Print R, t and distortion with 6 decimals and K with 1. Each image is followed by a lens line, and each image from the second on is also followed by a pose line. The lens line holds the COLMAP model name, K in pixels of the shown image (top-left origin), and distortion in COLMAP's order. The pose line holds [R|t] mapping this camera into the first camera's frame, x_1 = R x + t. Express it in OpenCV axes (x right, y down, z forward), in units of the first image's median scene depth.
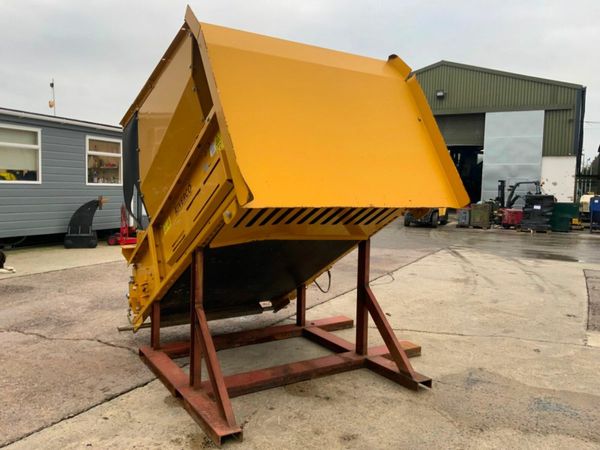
lens RADIAL K [[495.2, 0, 300.0], [0, 495.2, 225.0], [0, 0, 1]] dist [0.081660, -0.152885]
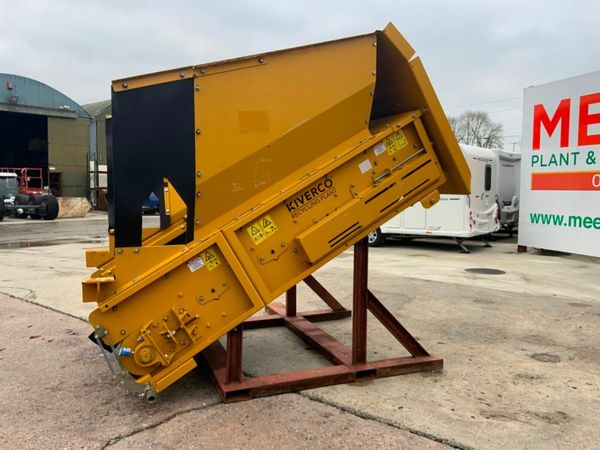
lens RADIAL K [[495.2, 0, 300.0], [0, 495.2, 225.0], [0, 0, 1]] dist [0.081660, -0.152885]
pose [[0.180280, -0.100593, 0.978458, -0.941880], [0.072547, 0.993407, 0.088763, -0.062713], [-0.980936, 0.054982, 0.186389, 0.669781]]
